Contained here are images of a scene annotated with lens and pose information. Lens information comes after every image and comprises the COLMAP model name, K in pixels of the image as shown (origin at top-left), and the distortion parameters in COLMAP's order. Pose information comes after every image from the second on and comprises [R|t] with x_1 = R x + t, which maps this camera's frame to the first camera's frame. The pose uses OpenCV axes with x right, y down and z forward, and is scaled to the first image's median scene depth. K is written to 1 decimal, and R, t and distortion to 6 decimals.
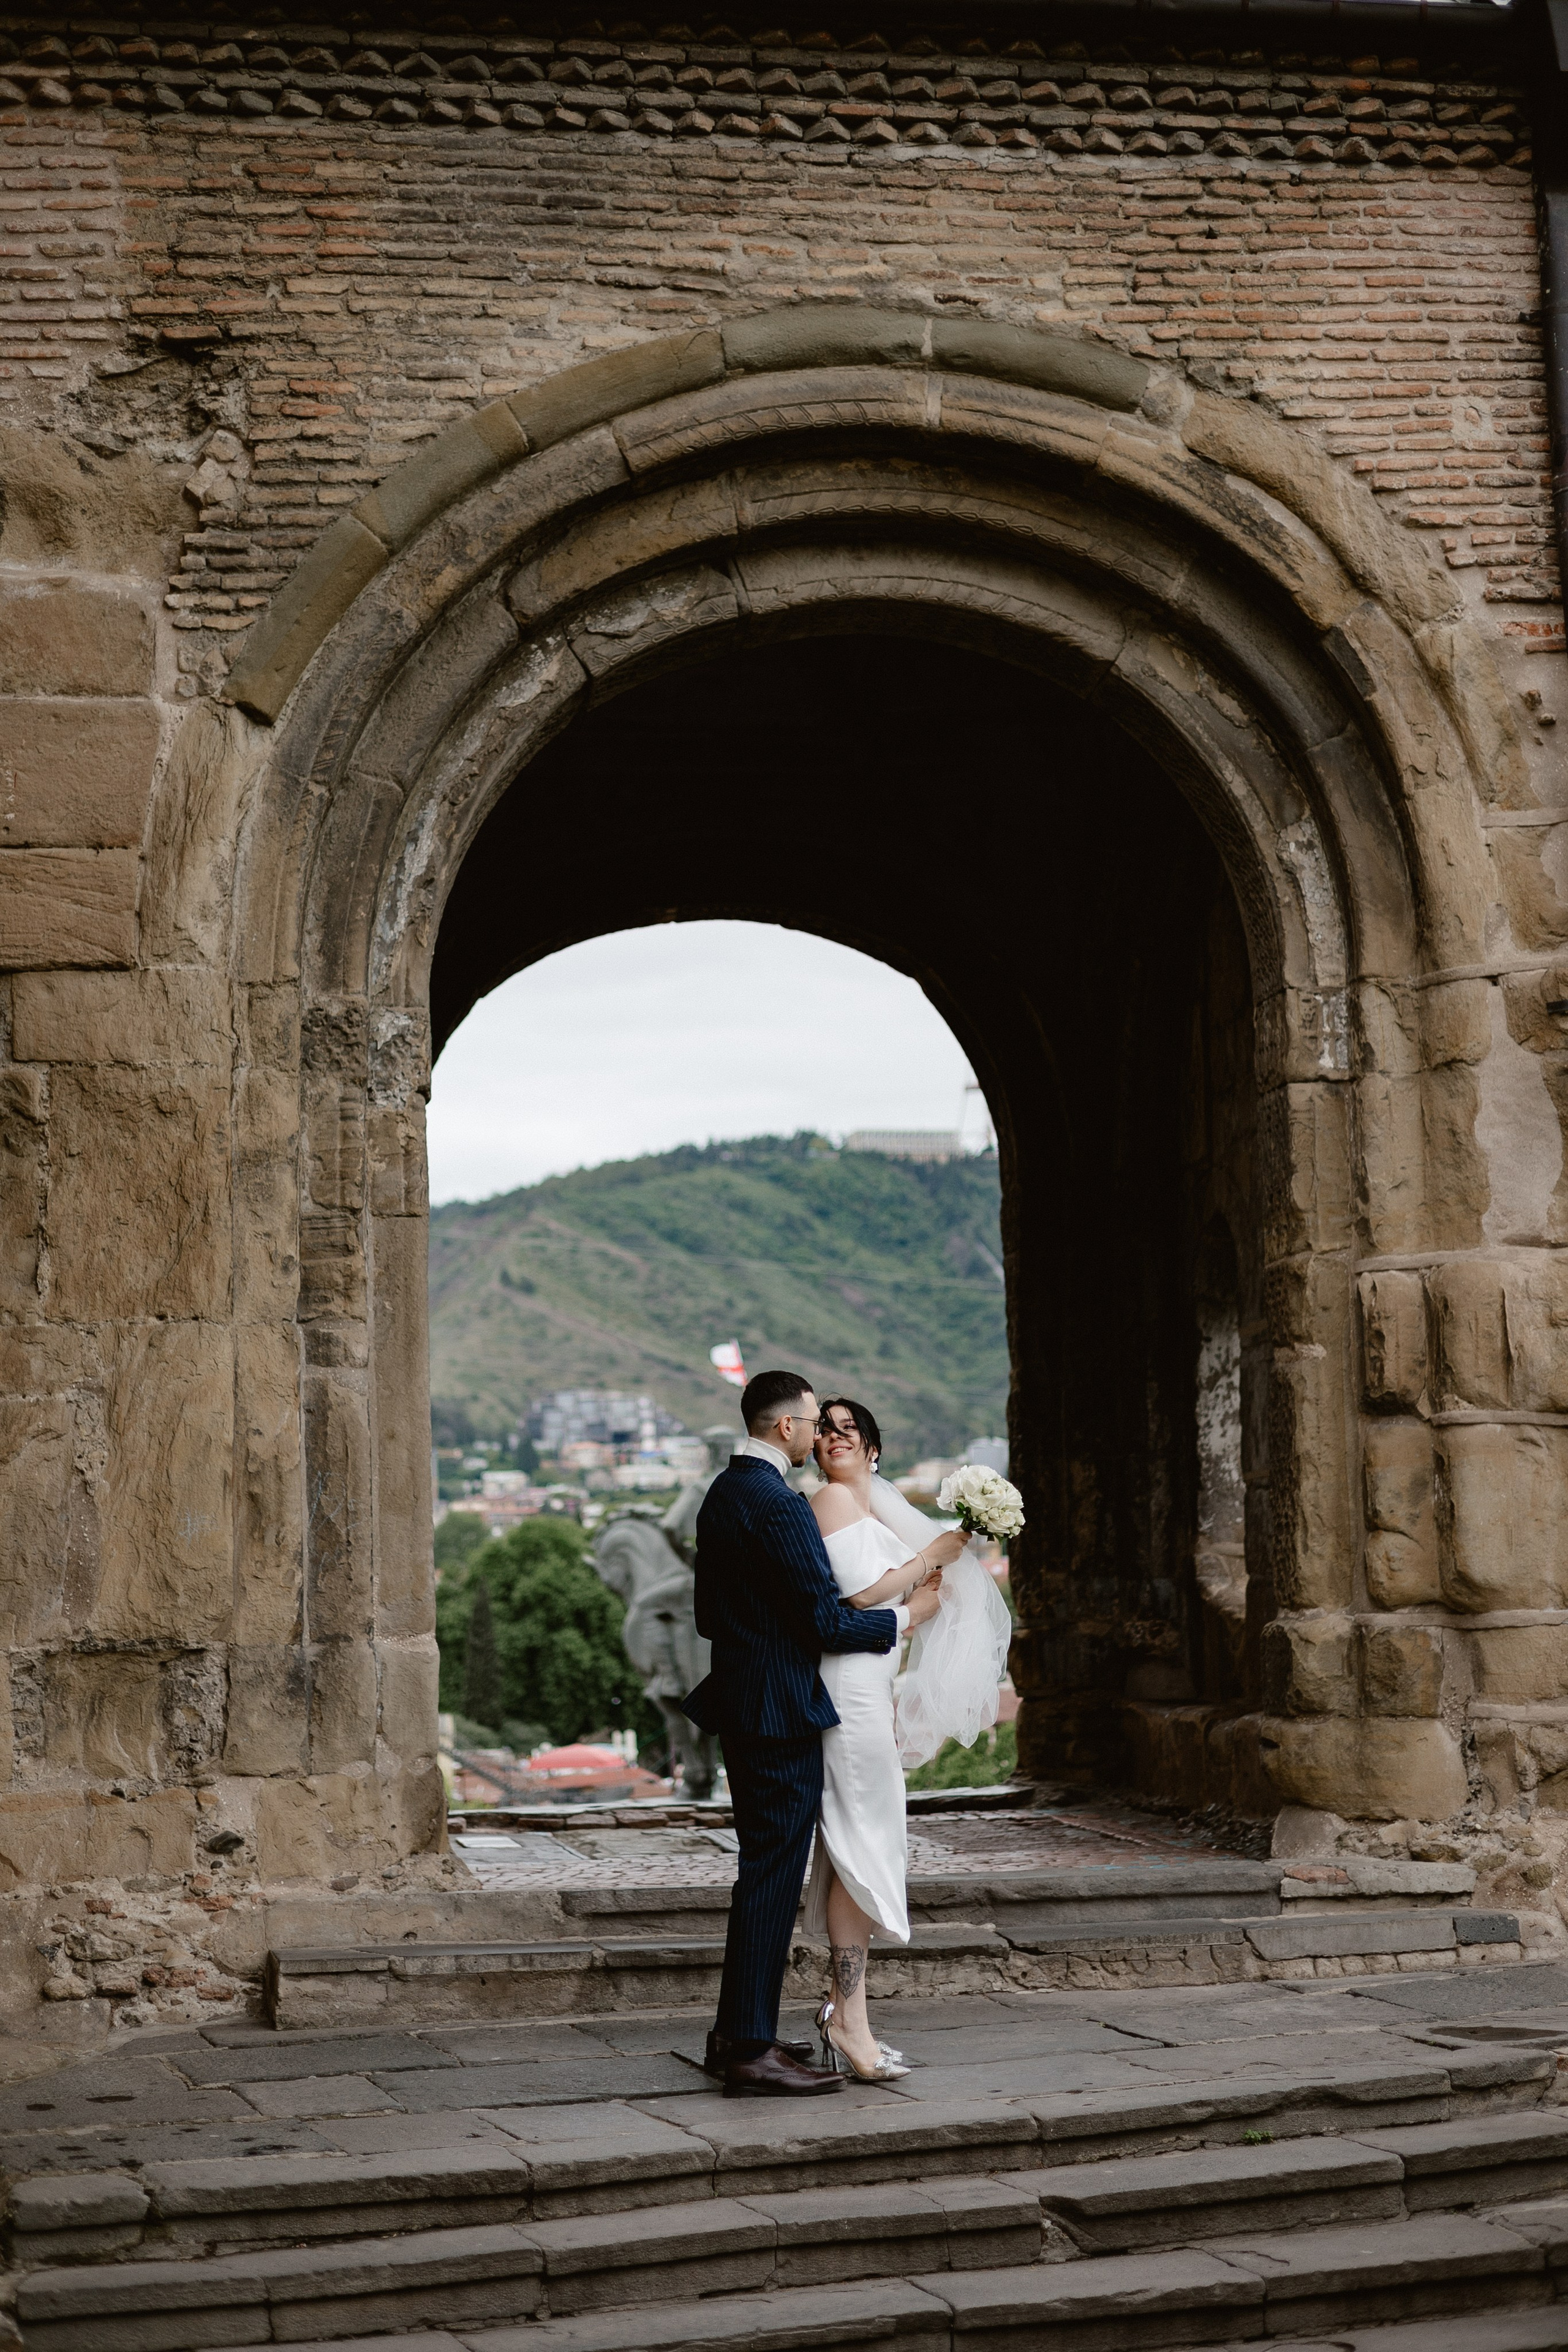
lens RADIAL K [[3295.4, 0, 784.0], [0, 3295.4, 1176.0], [0, 0, 1]] dist [0.039754, -0.034640]
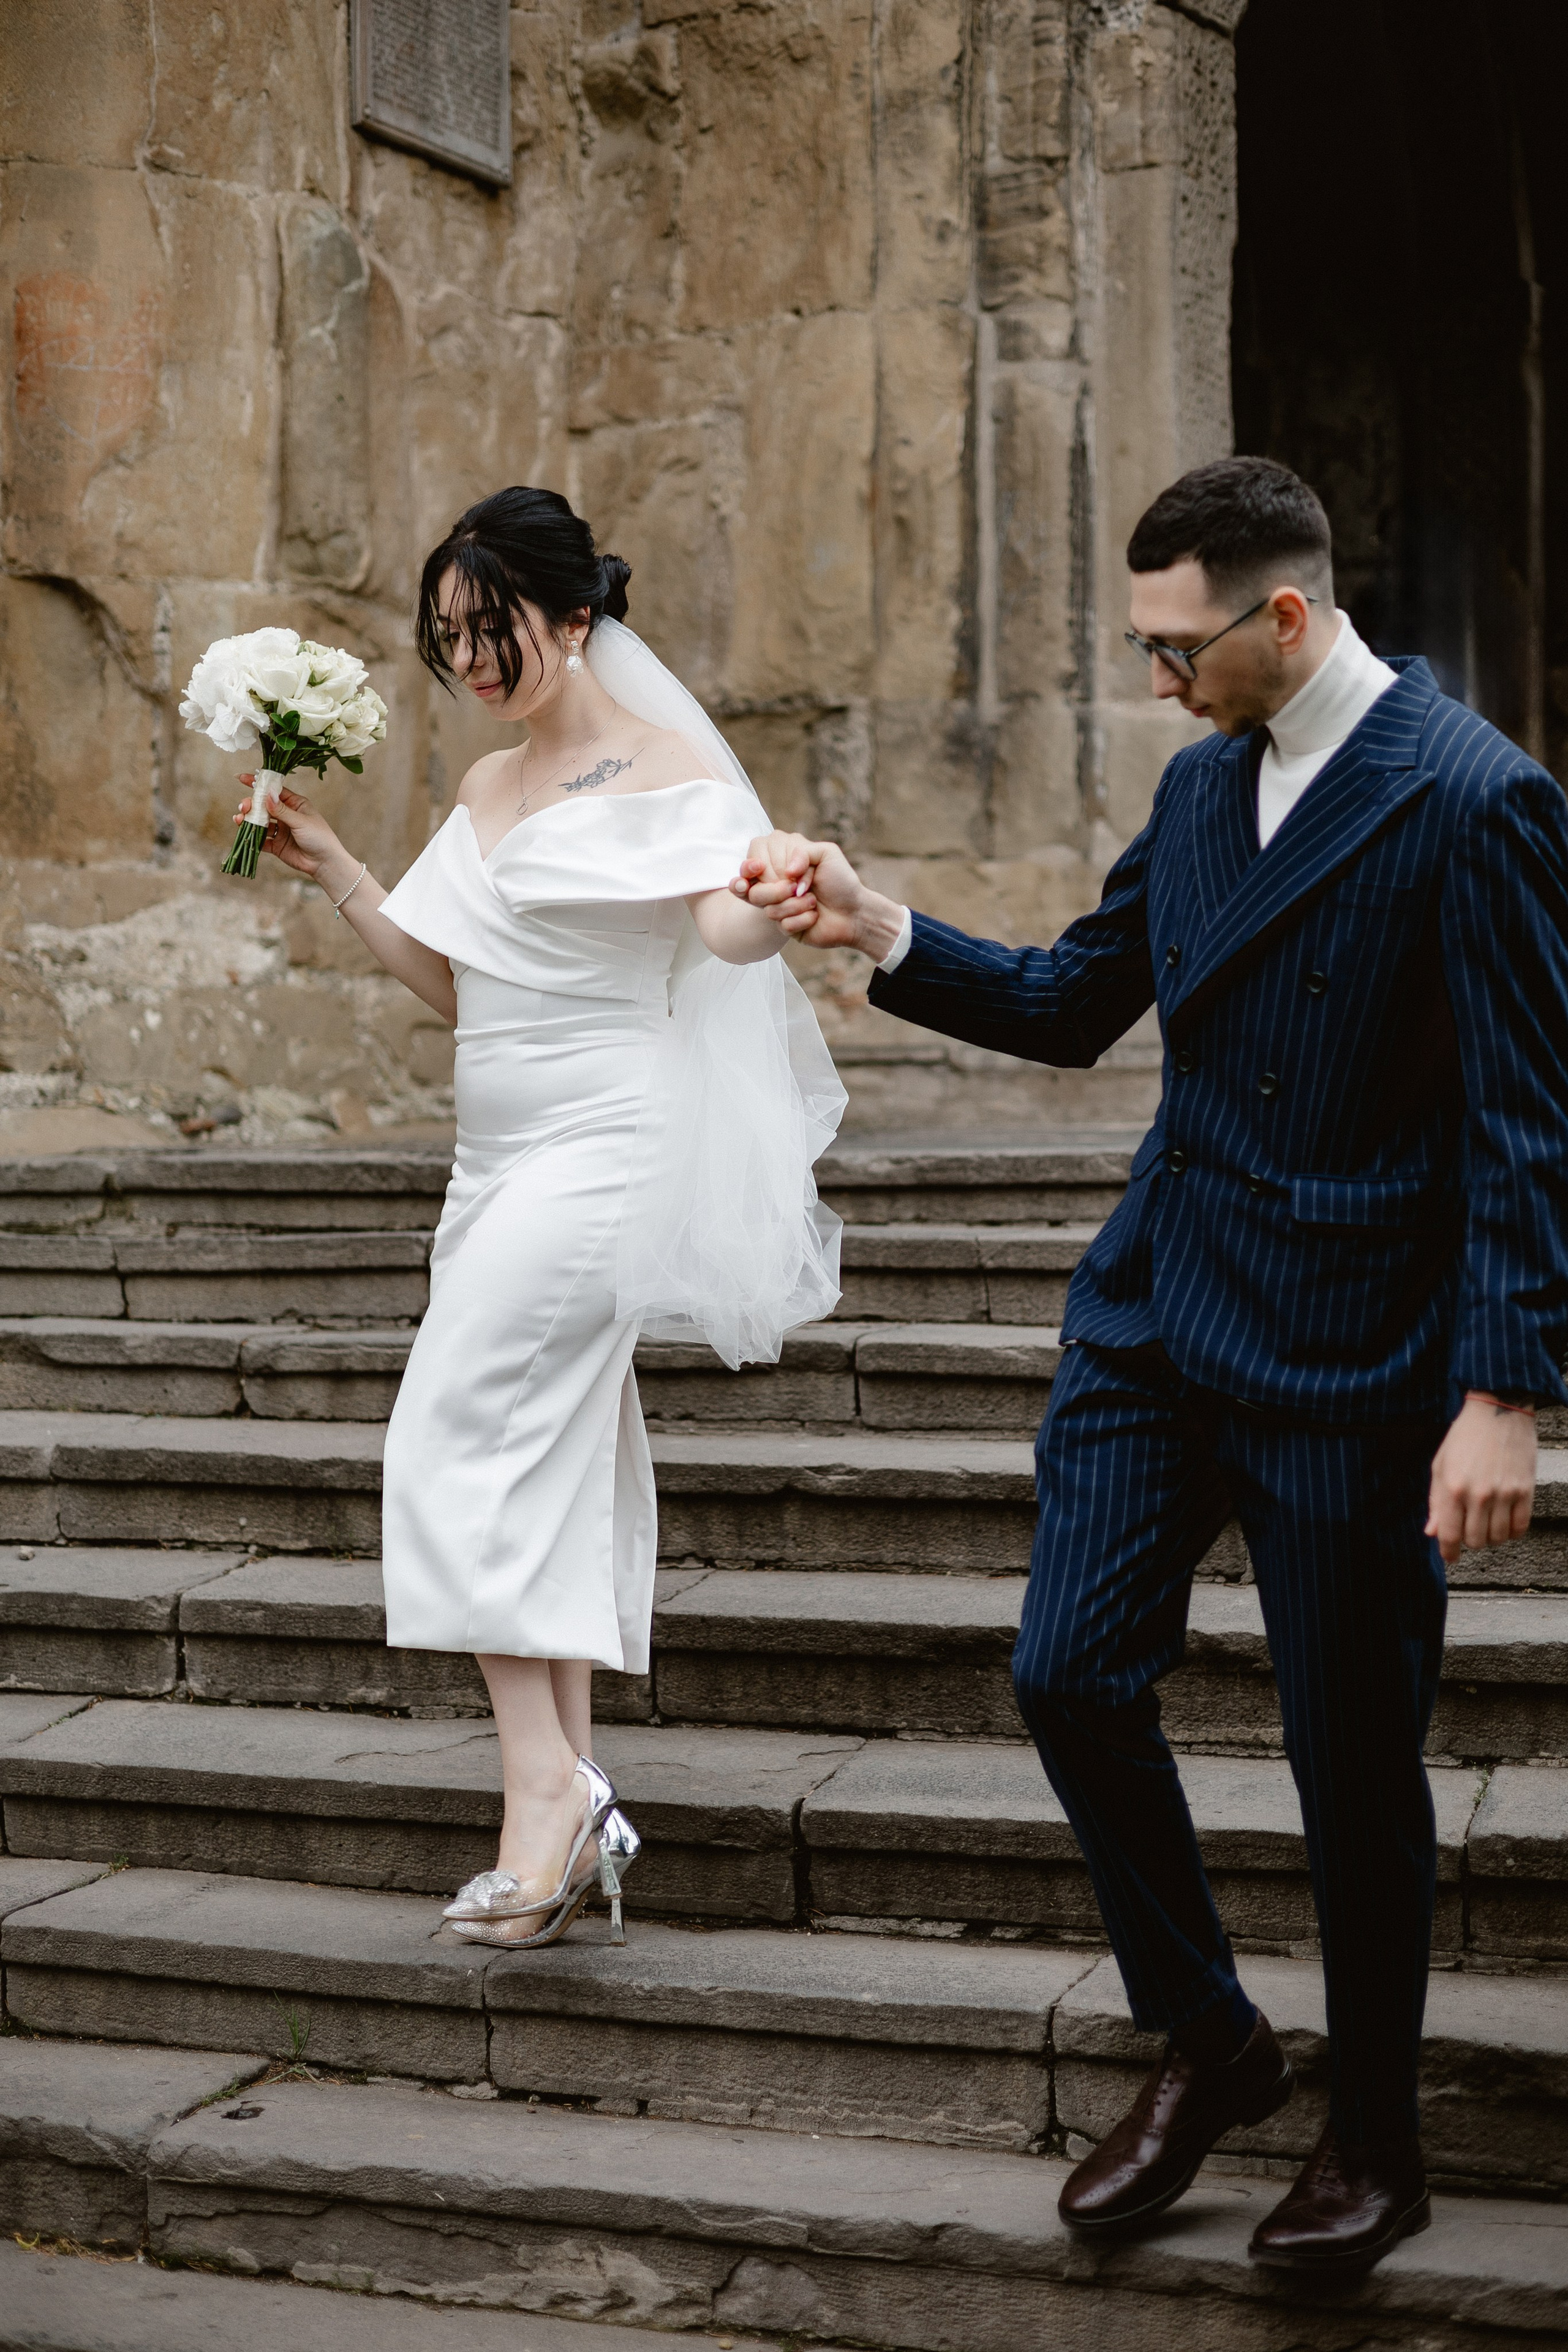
lens RADIAL K [[3295.4, 0, 784.0], [0, 3295.4, 1176.0], [0, 0, 1]] dist [0.039754, -0.034640]
pose [[0.782778, 0.022602, -0.621891, 0.331155], [0.068341, 0.990174, 0.122007, 0.156354], [0.618538, -0.138005, 0.773541, 0.323524]]
